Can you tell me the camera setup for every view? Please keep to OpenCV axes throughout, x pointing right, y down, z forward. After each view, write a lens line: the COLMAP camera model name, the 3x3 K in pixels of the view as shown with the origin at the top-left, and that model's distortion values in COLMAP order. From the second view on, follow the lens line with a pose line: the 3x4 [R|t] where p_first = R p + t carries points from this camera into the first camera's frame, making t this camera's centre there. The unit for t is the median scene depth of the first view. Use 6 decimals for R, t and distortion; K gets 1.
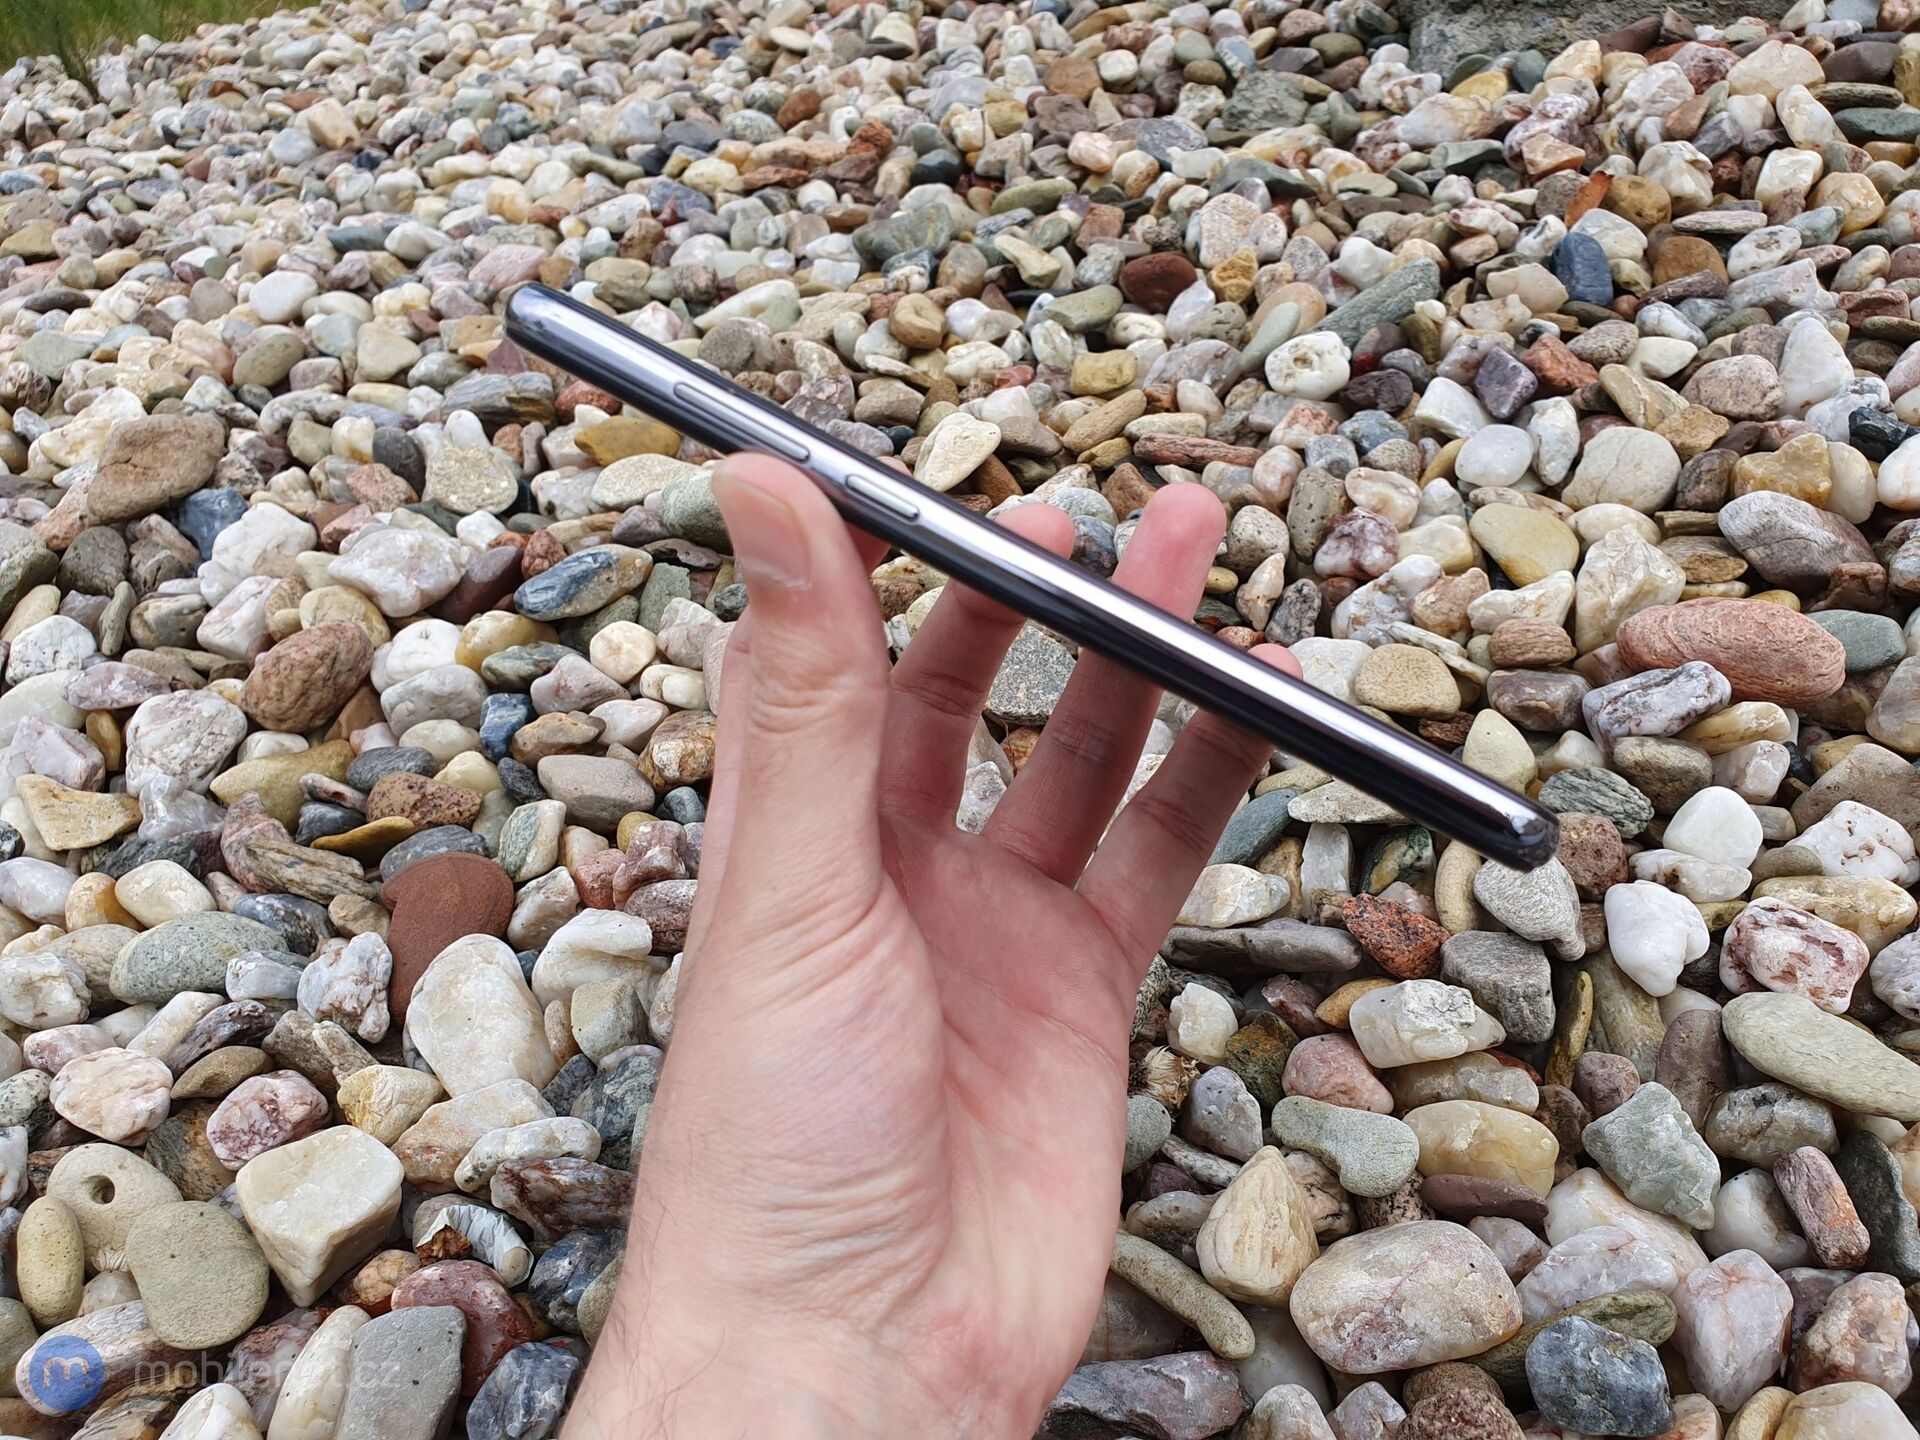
lens RADIAL K [[1476.7, 0, 960.0], [0, 1476.7, 720.0], [0, 0, 1]] dist [0.019686, 0.006460]
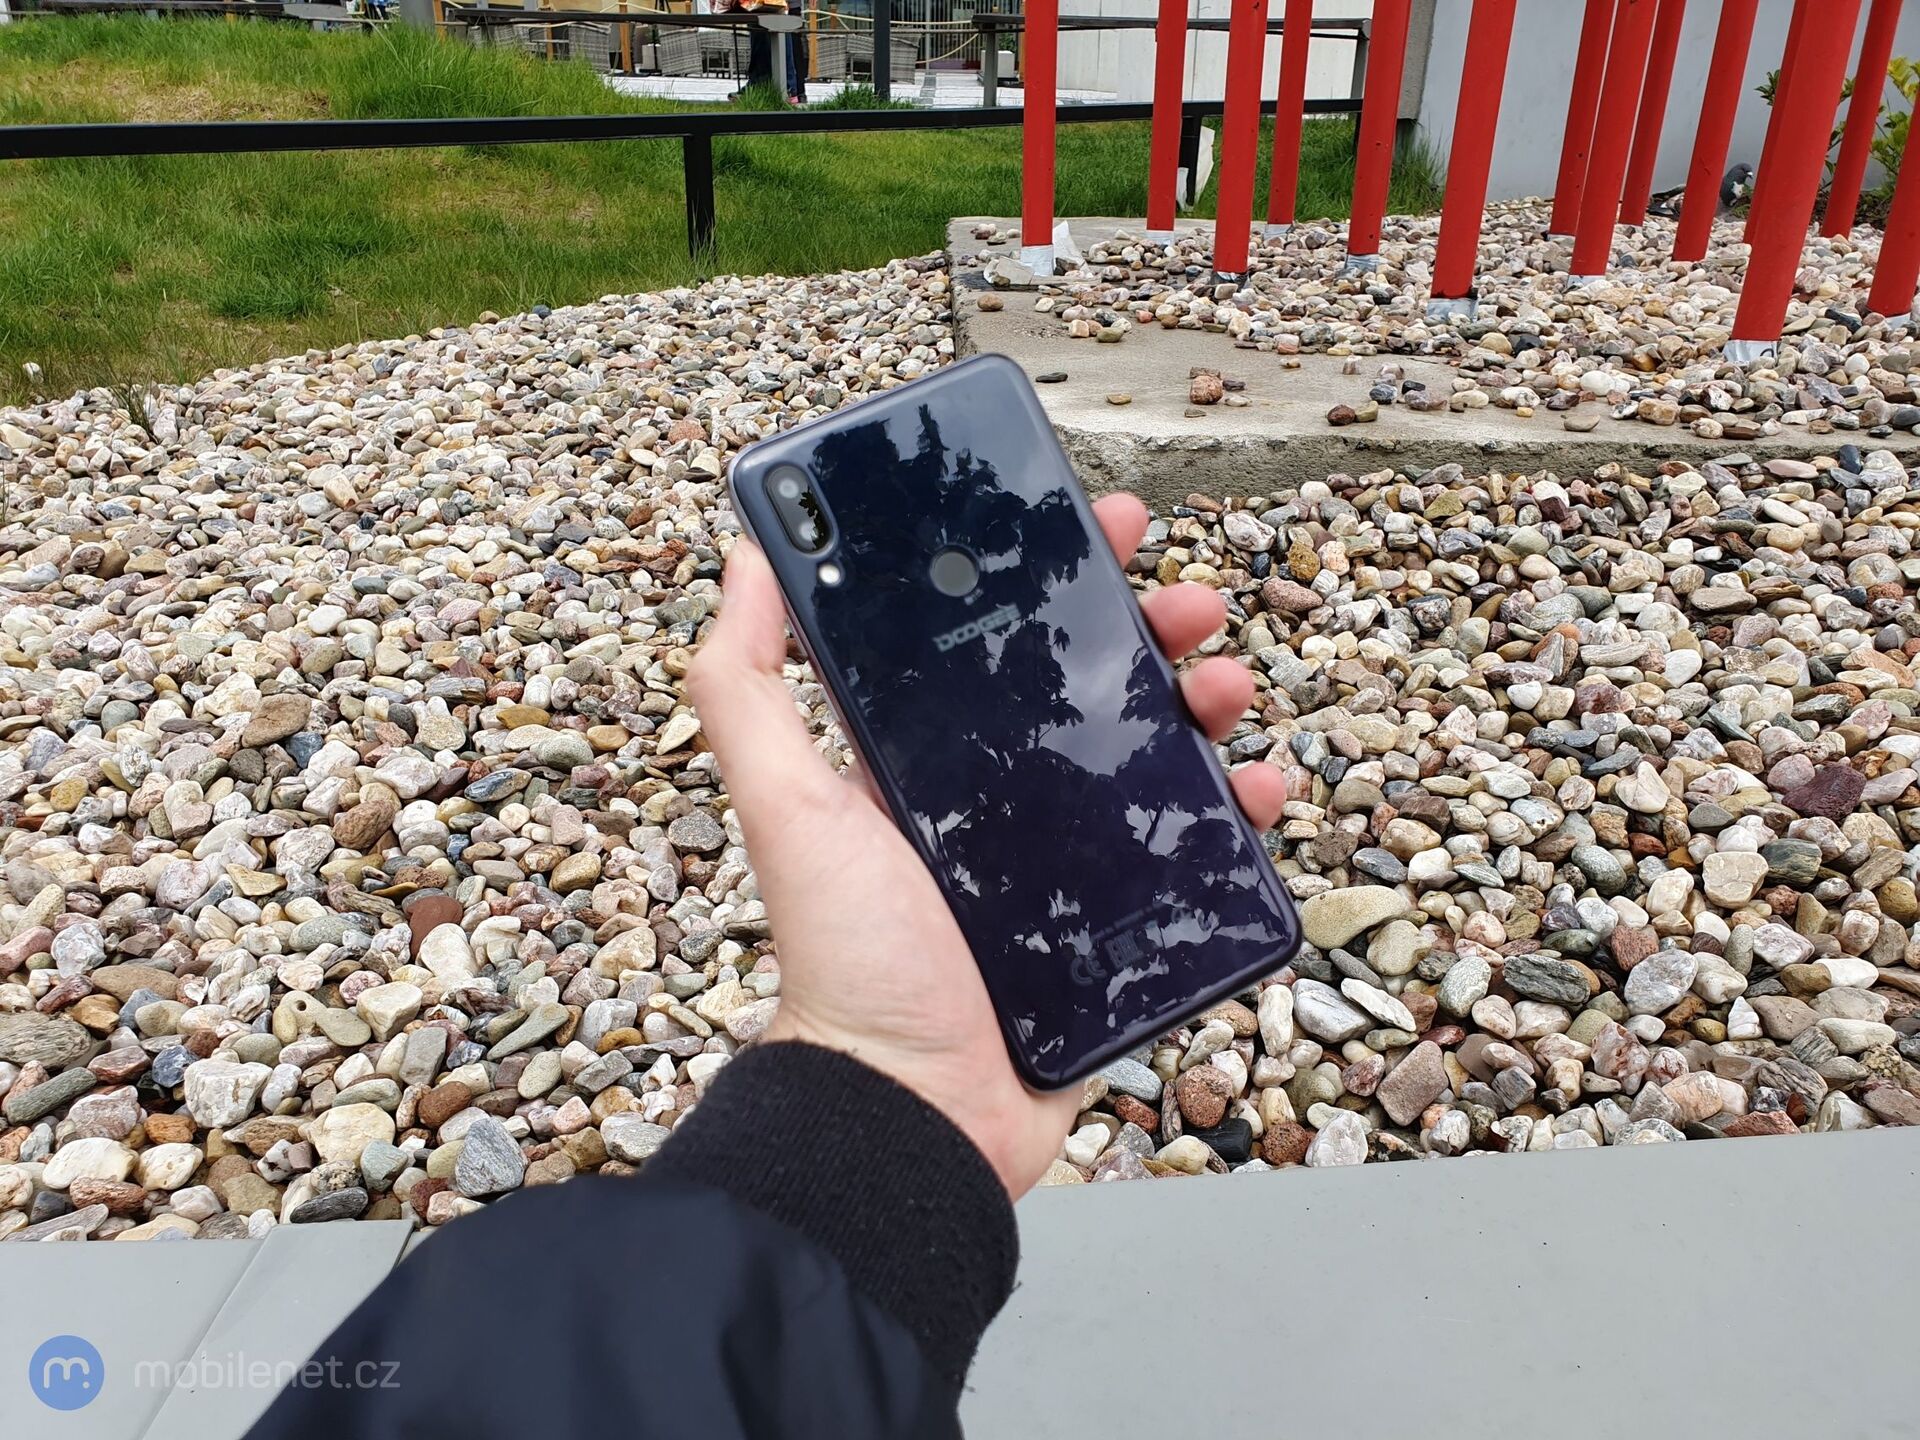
lens RADIAL K [[1468.8, 0, 948.0], [0, 1468.8, 744.2], [0, 0, 1]] dist [0.035146, -0.010000]
pose [[0.996436, 0.043654, 0.072179, 0.190428], [-0.033093, 0.989382, -0.141523, 0.101967], [-0.077591, 0.138630, 0.987300, -0.931336]]
